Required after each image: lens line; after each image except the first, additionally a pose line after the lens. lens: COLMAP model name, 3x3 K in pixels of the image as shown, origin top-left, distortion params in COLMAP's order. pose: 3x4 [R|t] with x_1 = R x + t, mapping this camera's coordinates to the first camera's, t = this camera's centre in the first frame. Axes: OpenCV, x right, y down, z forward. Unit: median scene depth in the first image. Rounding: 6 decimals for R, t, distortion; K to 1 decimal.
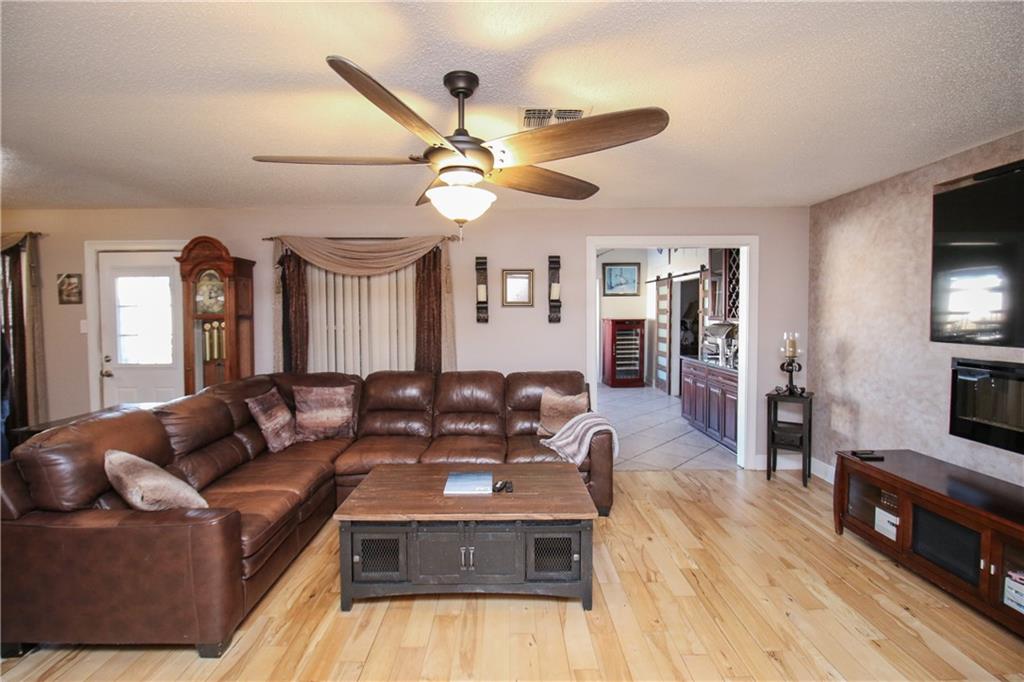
lens RADIAL K [[483.2, 0, 507.9], [0, 483.2, 340.3], [0, 0, 1]] dist [0.000984, 0.000036]
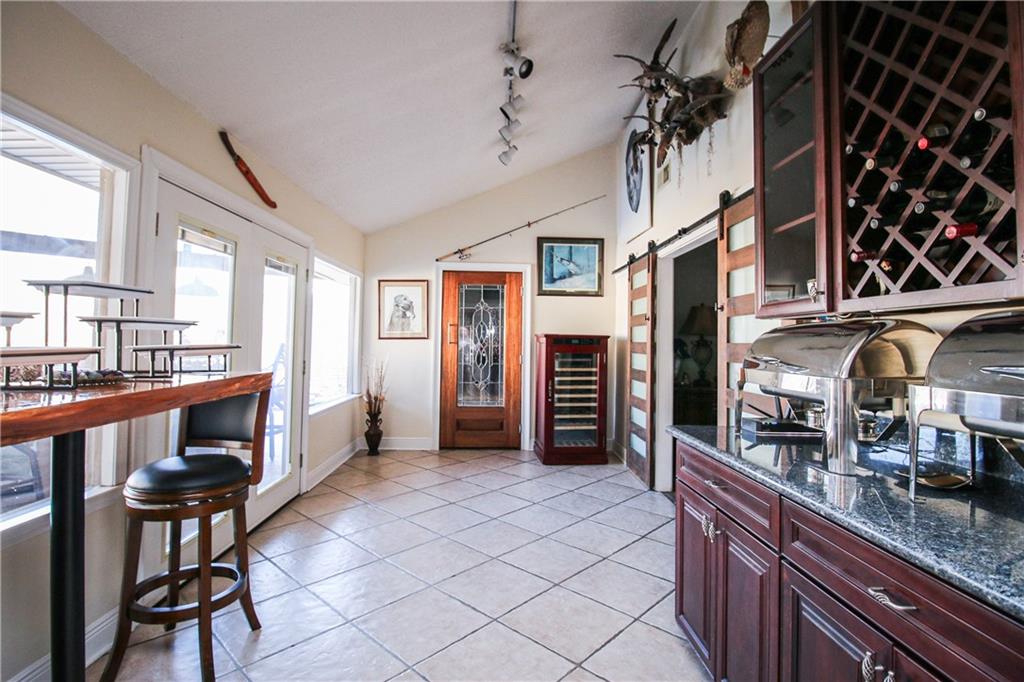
lens RADIAL K [[483.2, 0, 513.3], [0, 483.2, 336.5], [0, 0, 1]] dist [0.000984, 0.000036]
pose [[0.999746, 0.017464, 0.014237, 0.173566], [-0.016495, 0.997714, -0.065540, -0.005965], [-0.015349, 0.065288, 0.997748, 0.474817]]
